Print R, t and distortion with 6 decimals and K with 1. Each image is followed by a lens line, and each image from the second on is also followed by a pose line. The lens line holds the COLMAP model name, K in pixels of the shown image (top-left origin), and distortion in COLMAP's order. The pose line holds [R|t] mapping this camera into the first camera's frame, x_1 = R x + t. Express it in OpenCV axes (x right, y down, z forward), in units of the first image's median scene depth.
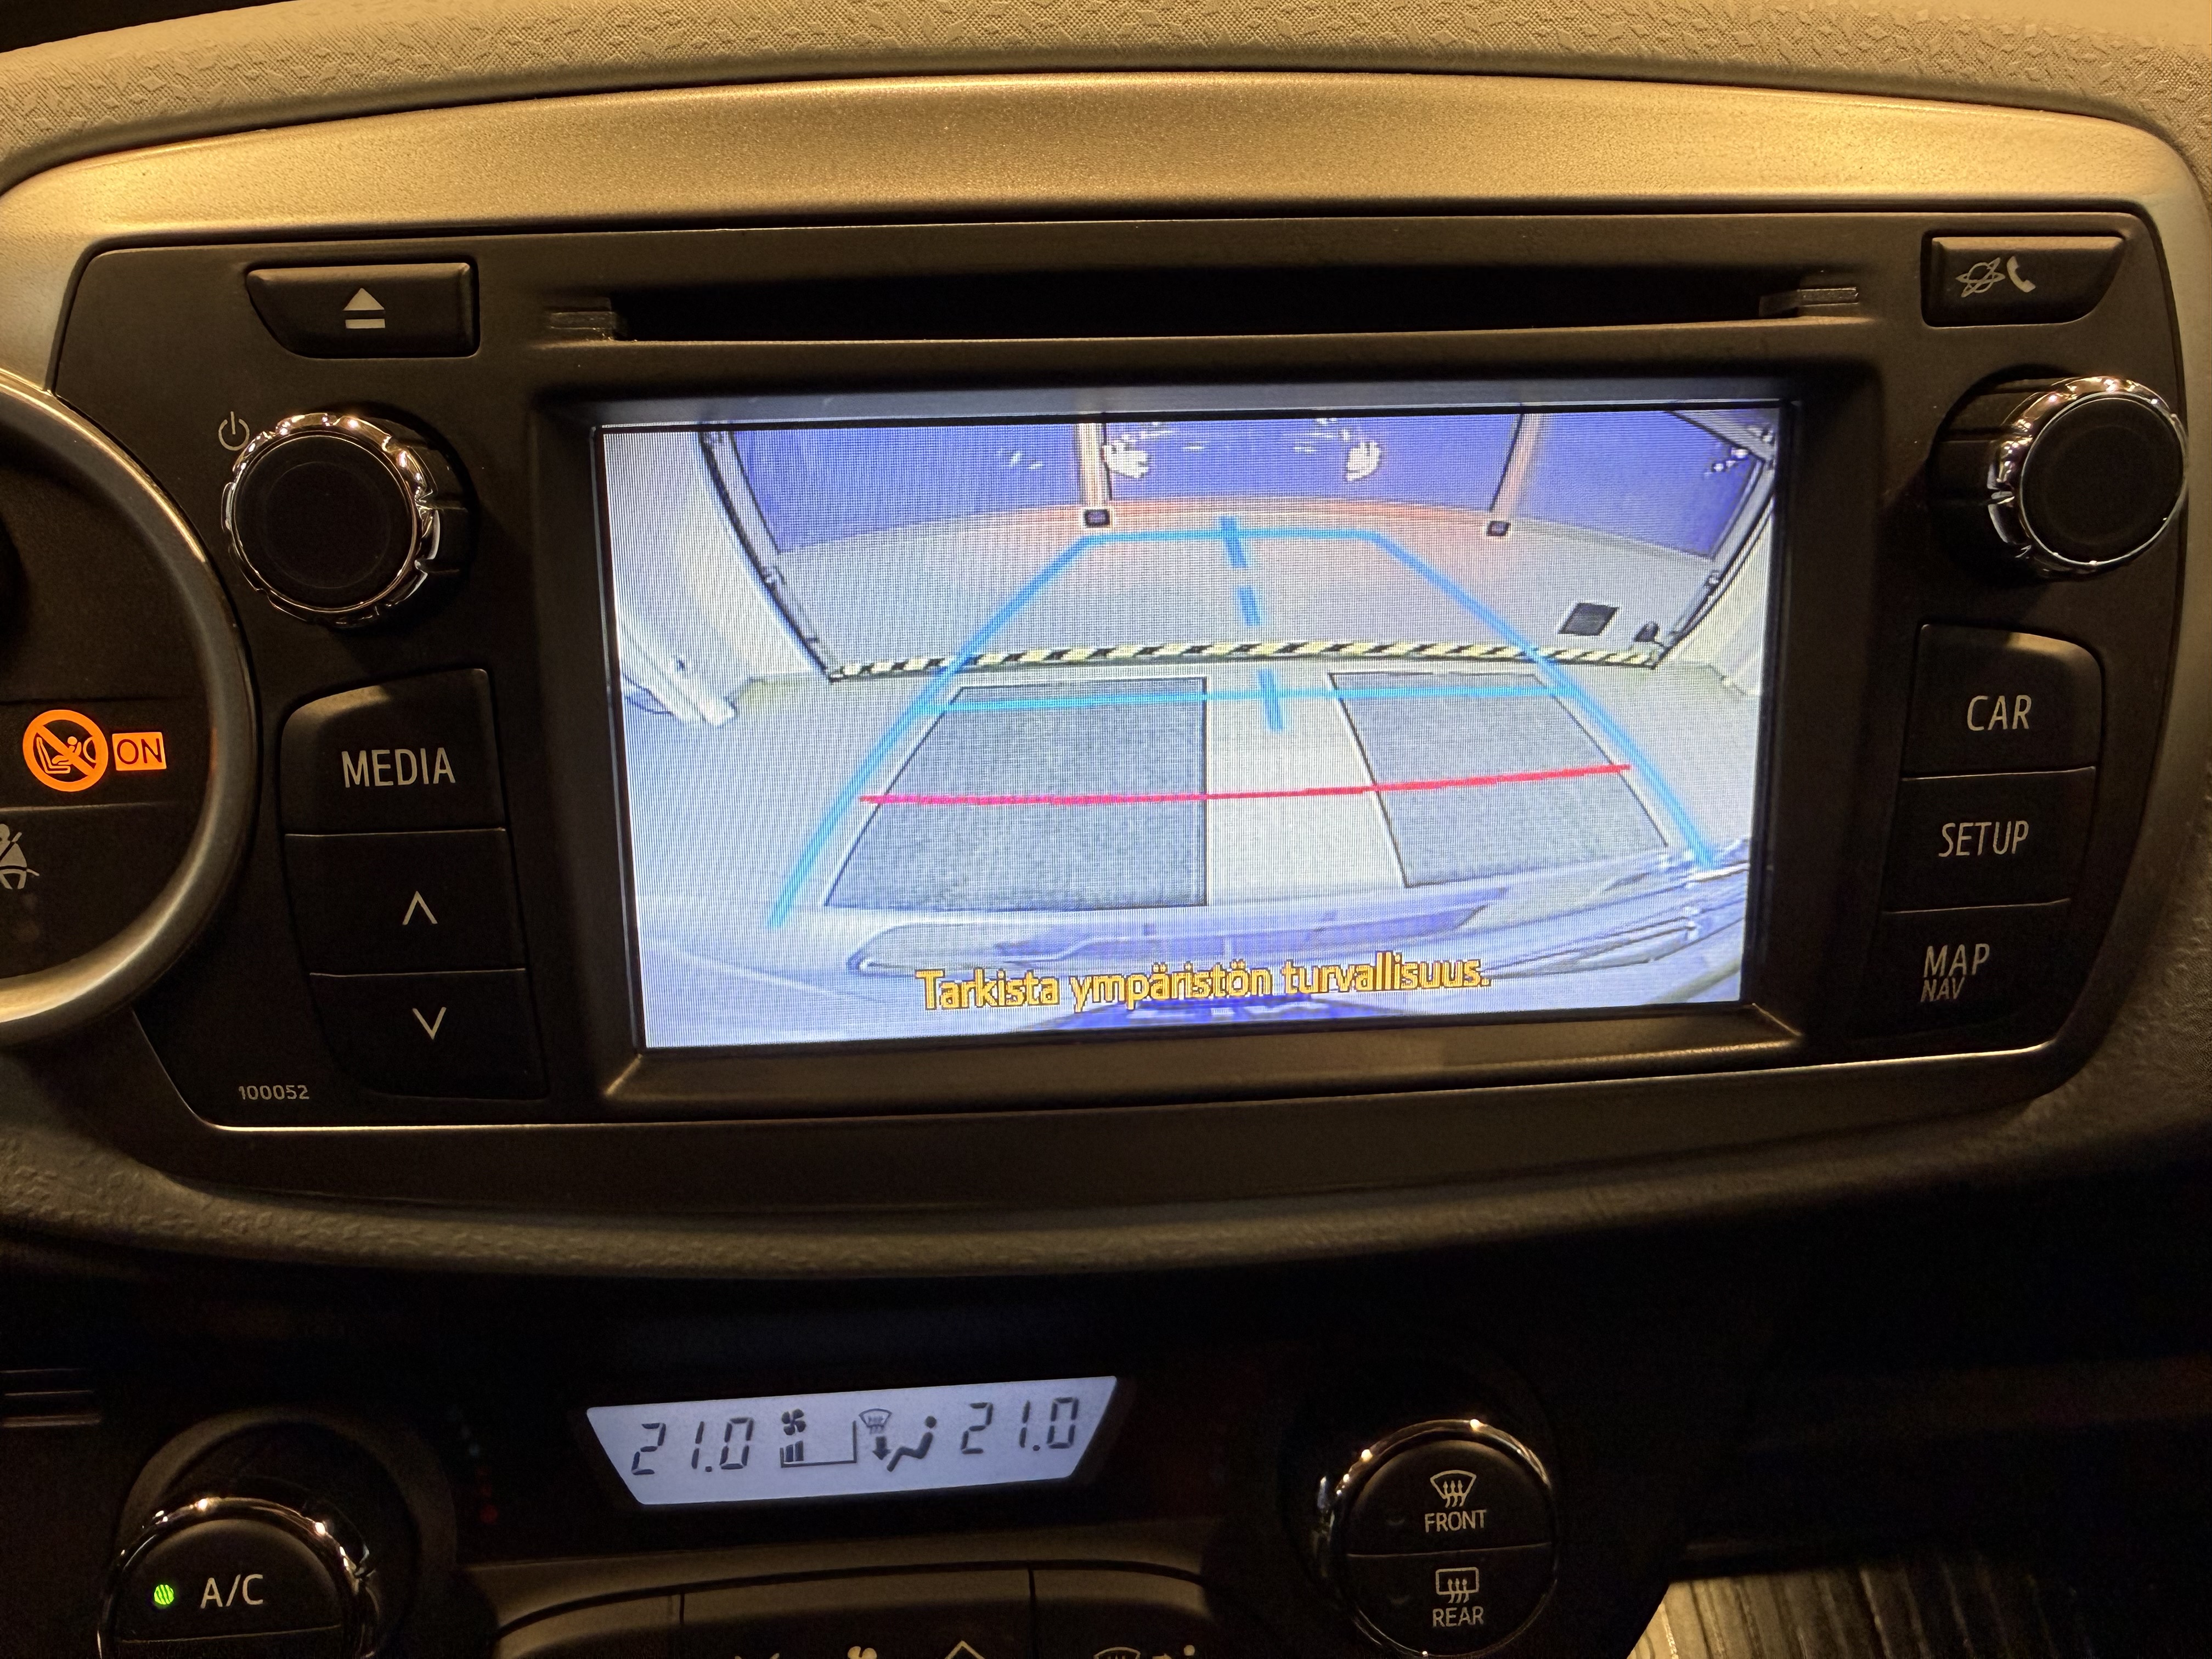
lens RADIAL K [[1588.9, 0, 977.4], [0, 1588.9, 834.9], [0, 0, 1]] dist [0.017193, -0.020373]
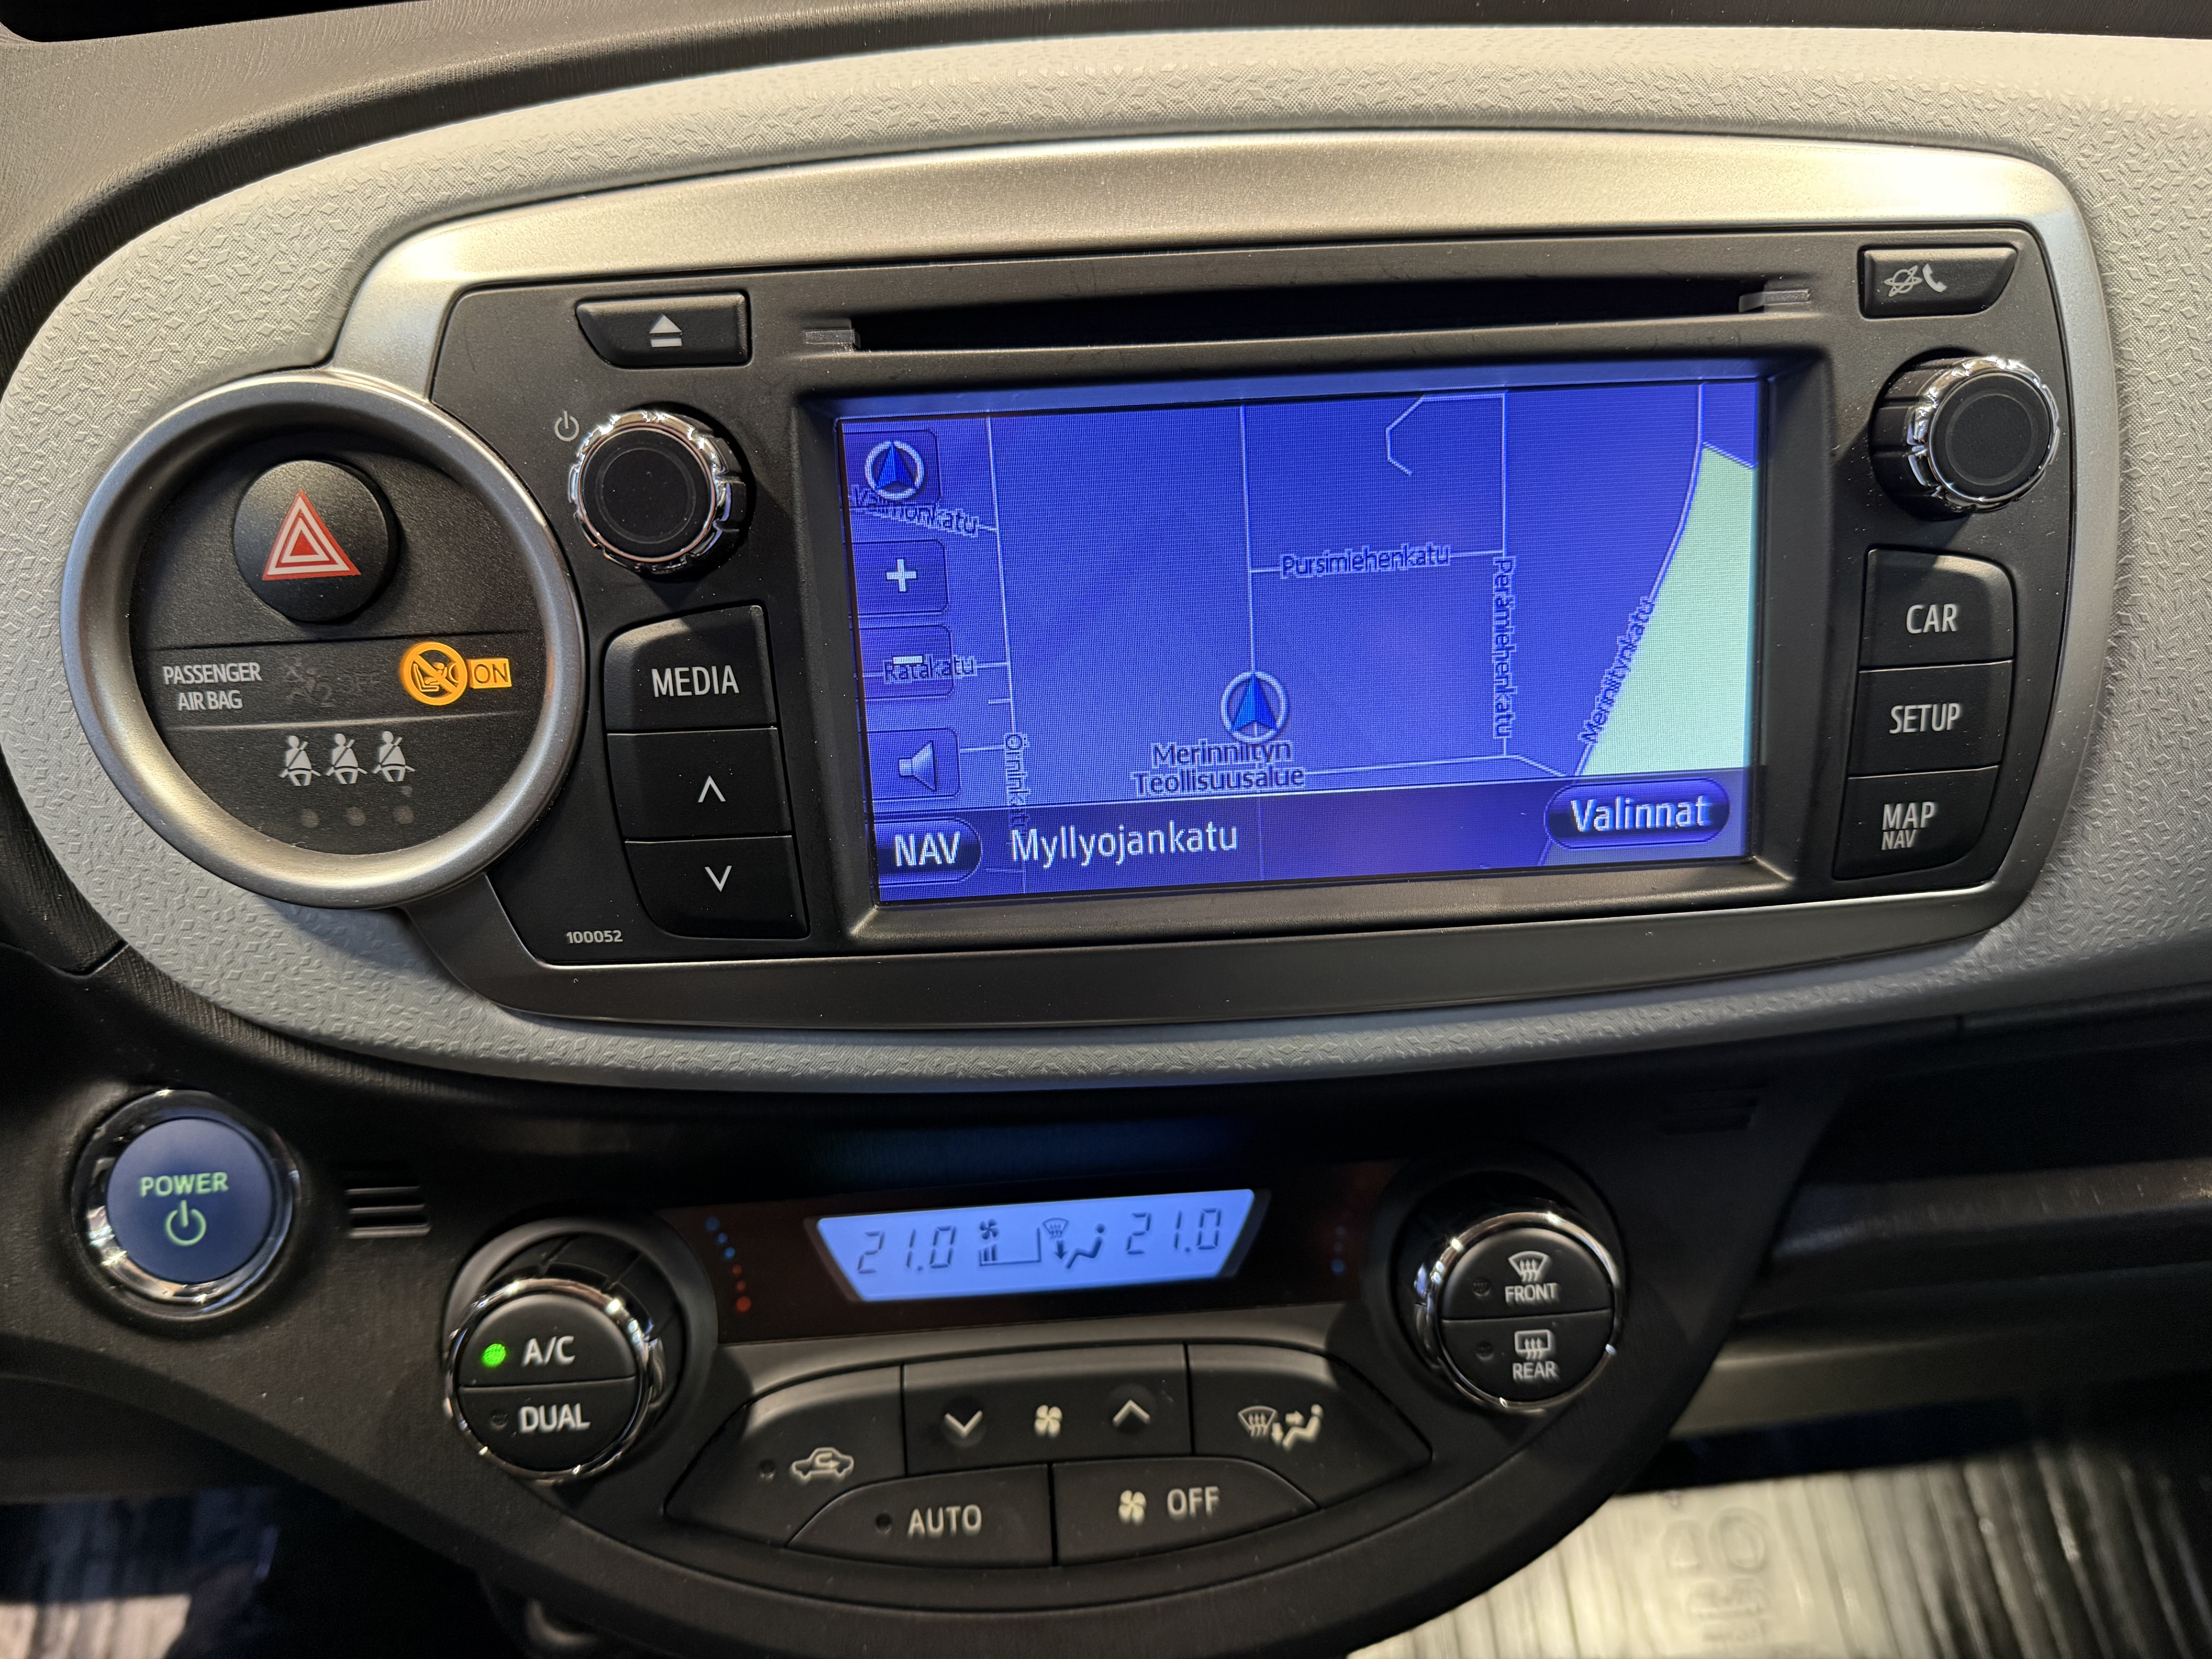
lens RADIAL K [[1588.9, 0, 1100.1], [0, 1588.9, 809.5], [0, 0, 1]] dist [0.017193, -0.020373]
pose [[0.999799, -0.017428, -0.009887, -0.016496], [0.017417, 0.999848, -0.001188, 0.067211], [0.009906, 0.001016, 0.999950, -0.288356]]
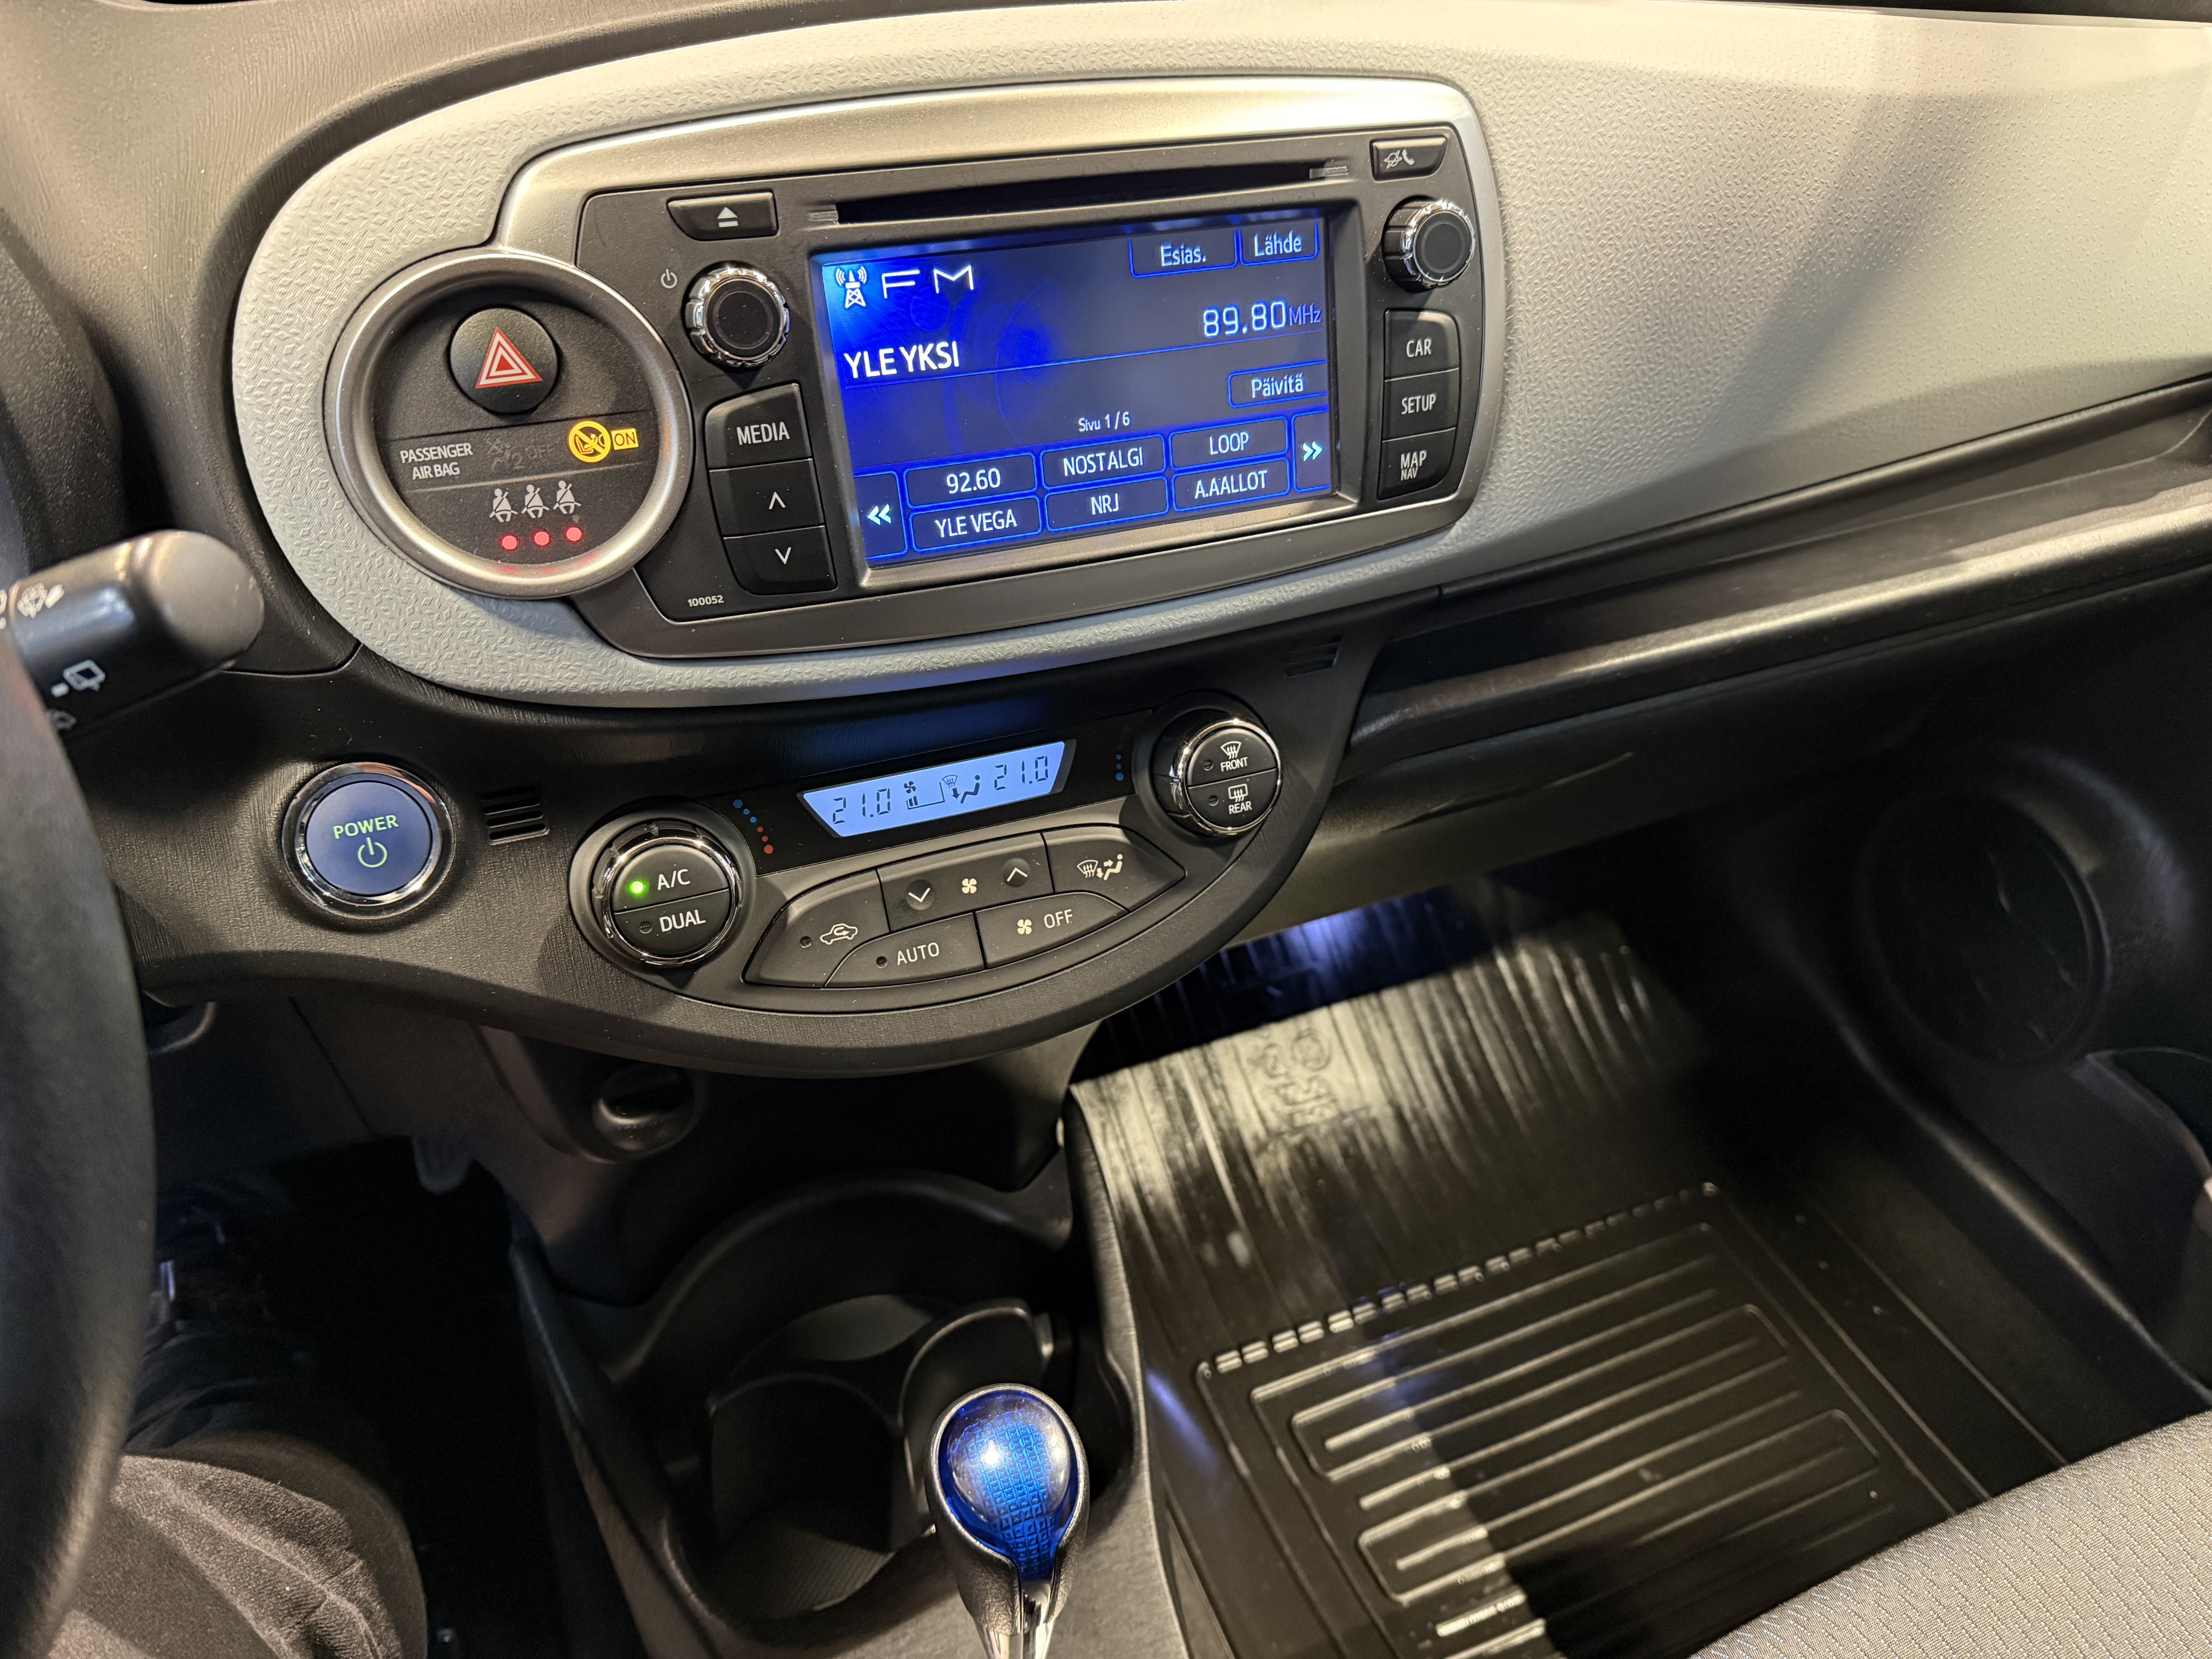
lens RADIAL K [[1588.9, 0, 1104.2], [0, 1588.9, 824.8], [0, 0, 1]] dist [0.017193, -0.020373]
pose [[0.947081, -0.164913, 0.275393, -0.576150], [0.121736, 0.978374, 0.167226, 0.166213], [-0.297015, -0.124851, 0.946675, -1.201749]]
